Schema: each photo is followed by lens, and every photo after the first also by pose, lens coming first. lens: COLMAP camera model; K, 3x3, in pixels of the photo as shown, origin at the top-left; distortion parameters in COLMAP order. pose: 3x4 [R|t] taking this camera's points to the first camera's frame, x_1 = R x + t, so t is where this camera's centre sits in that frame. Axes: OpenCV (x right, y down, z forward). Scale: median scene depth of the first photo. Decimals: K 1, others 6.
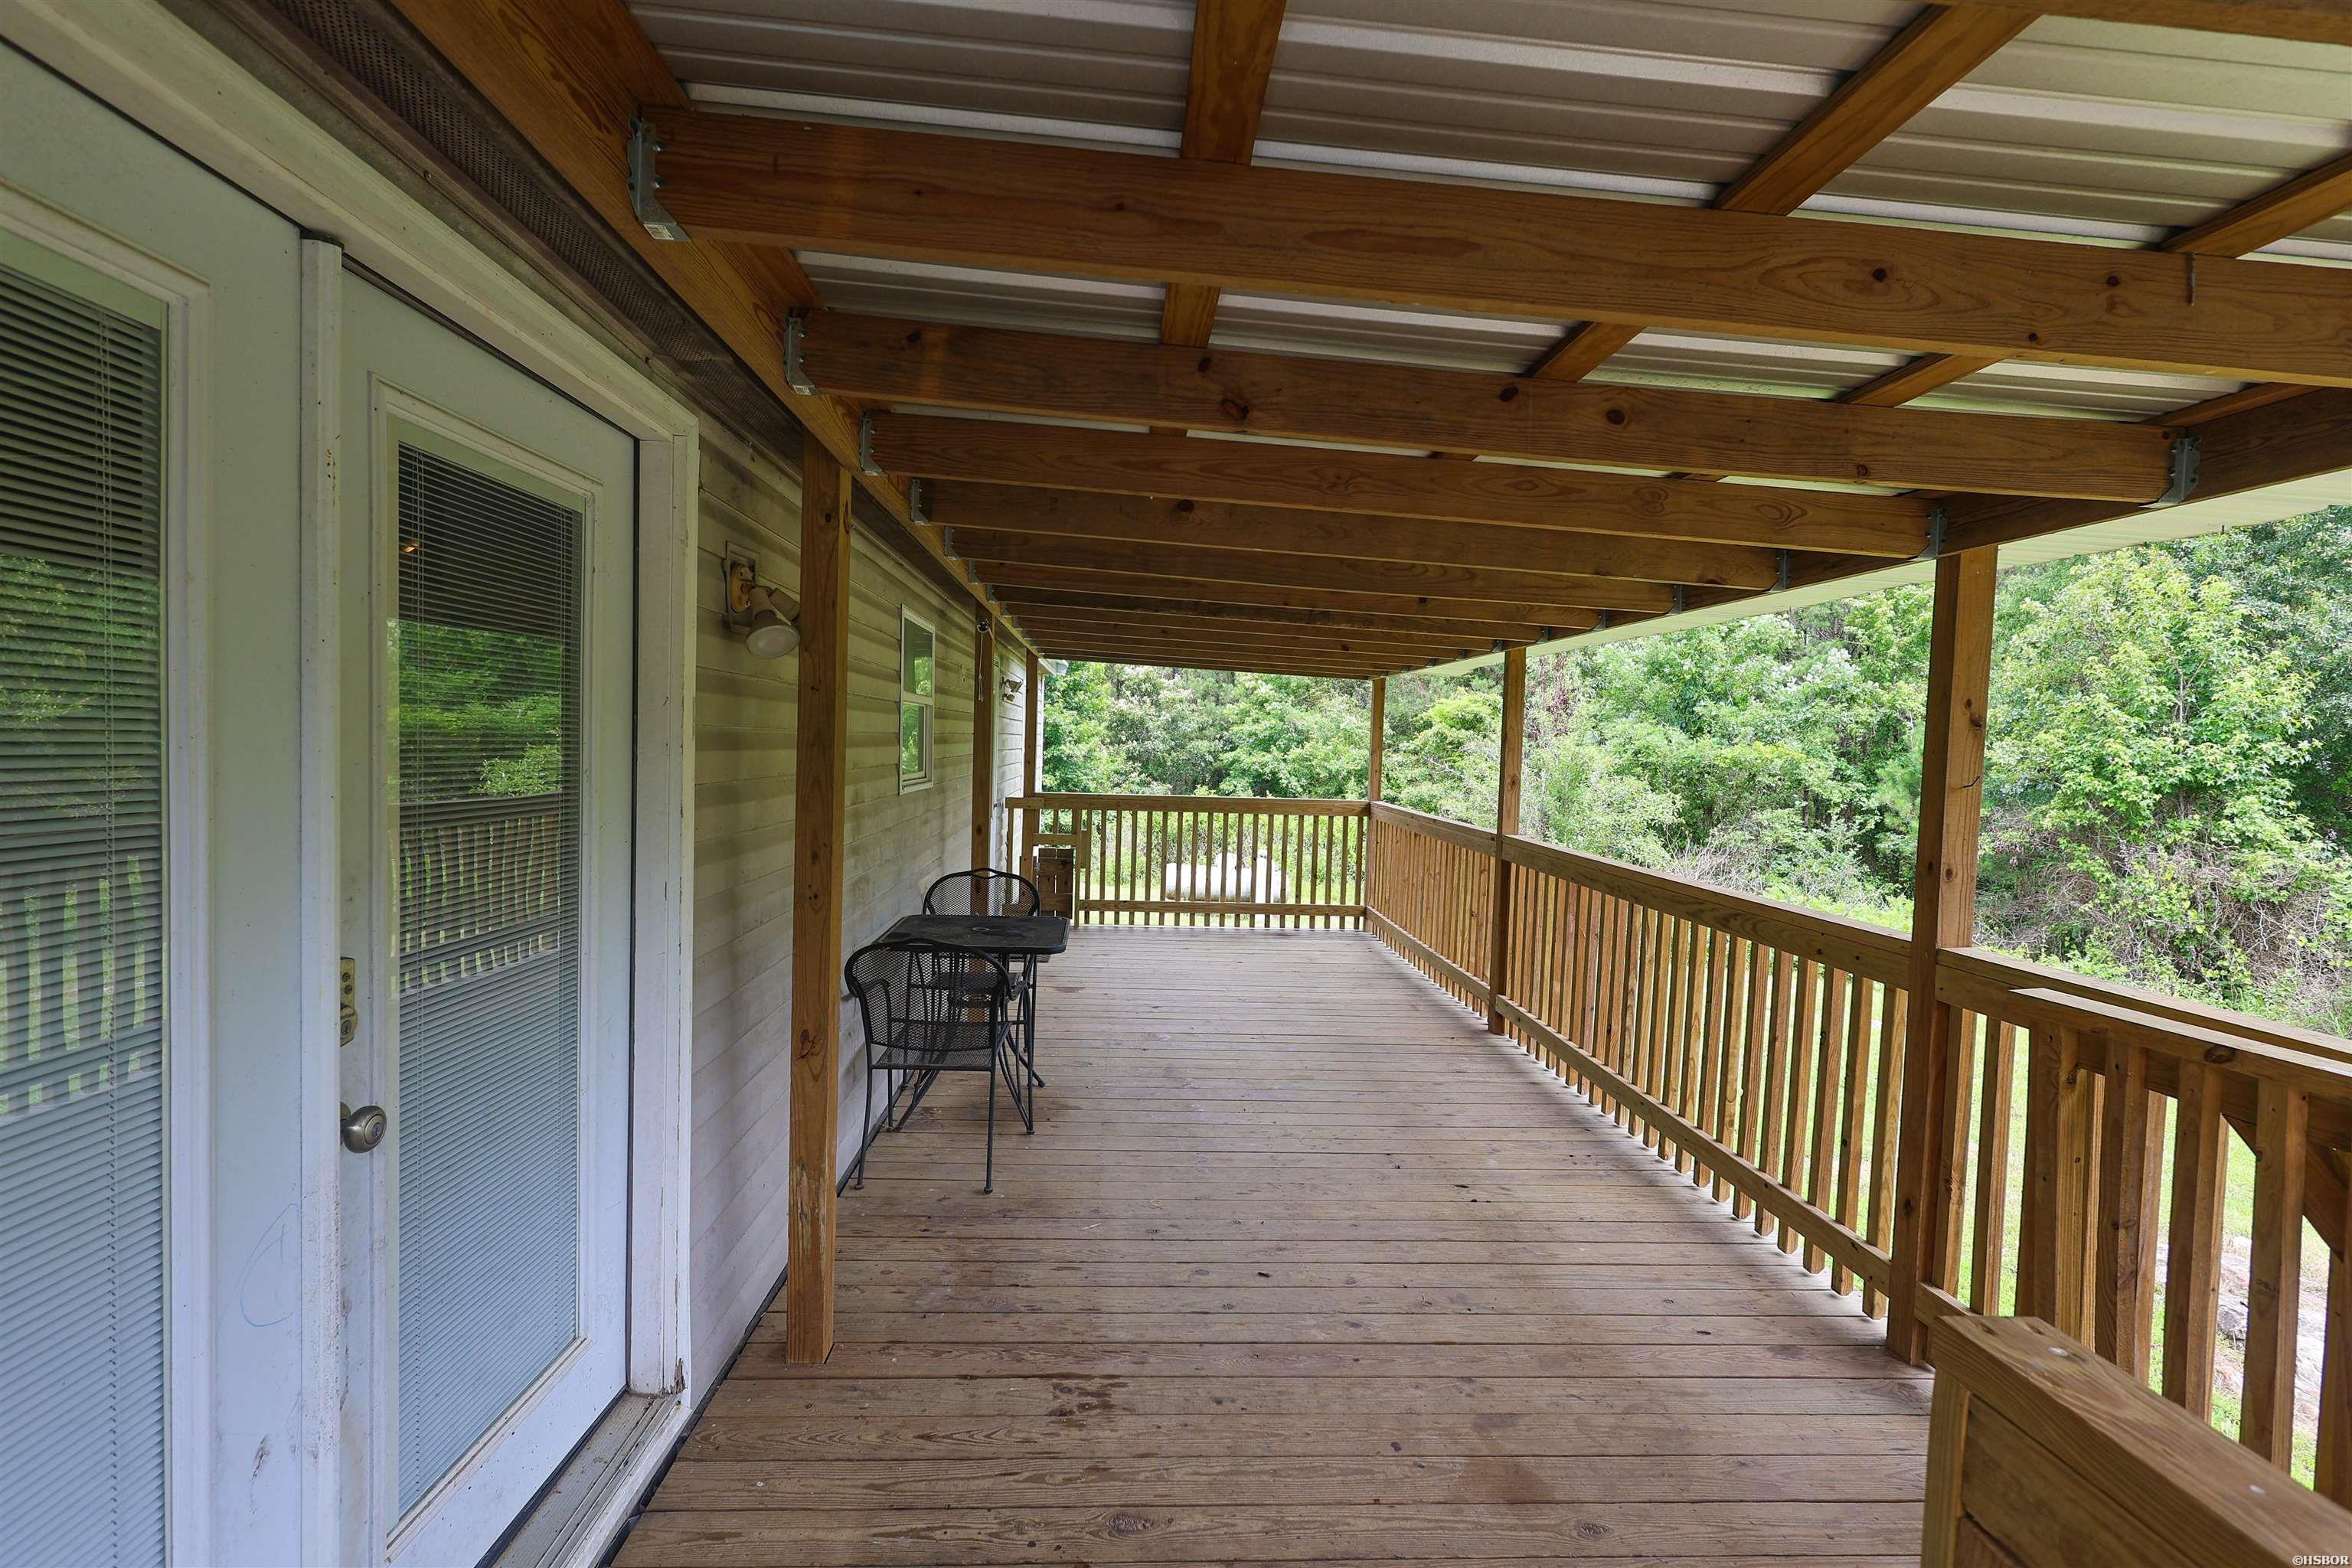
lens RADIAL K [[1087.8, 0, 1191.7], [0, 1087.8, 785.5], [0, 0, 1]] dist [0.001757, 0.000279]
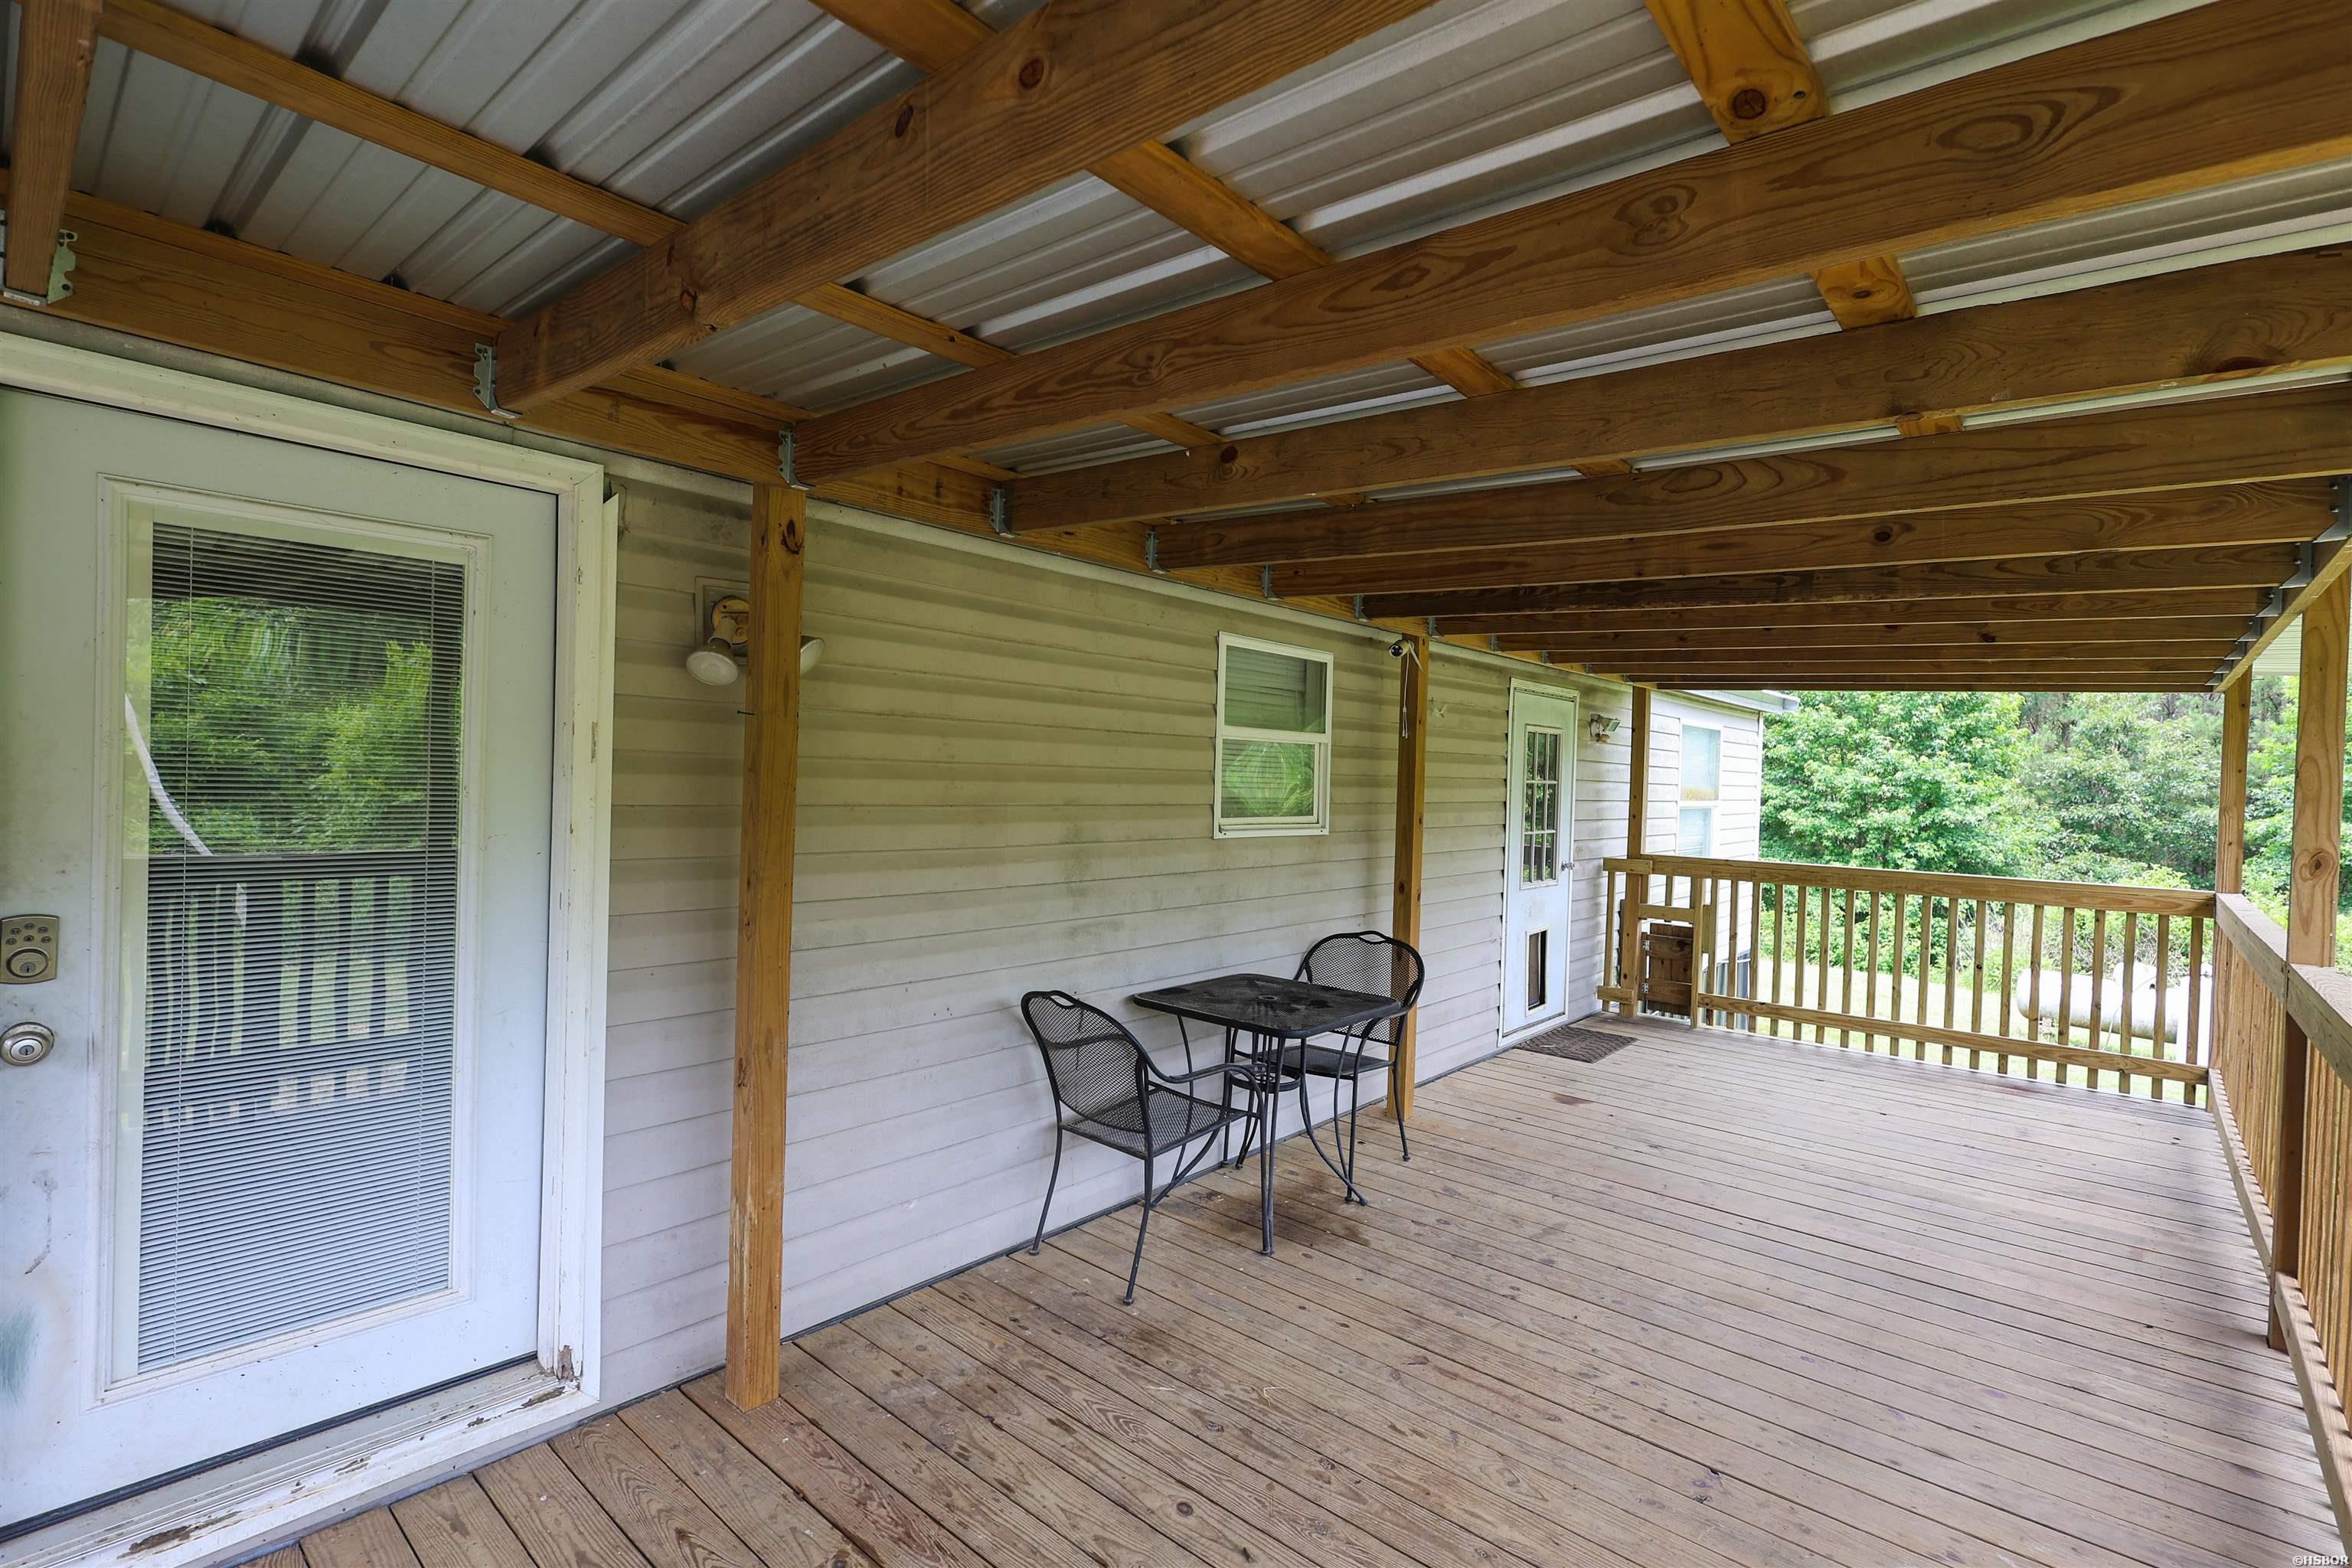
lens RADIAL K [[1087.8, 0, 1191.7], [0, 1087.8, 785.5], [0, 0, 1]] dist [0.001757, 0.000279]
pose [[0.711181, -0.002615, -0.703004, 0.292816], [-0.037264, 0.998447, -0.041411, 0.001346], [0.702021, 0.055648, 0.709979, 0.266253]]
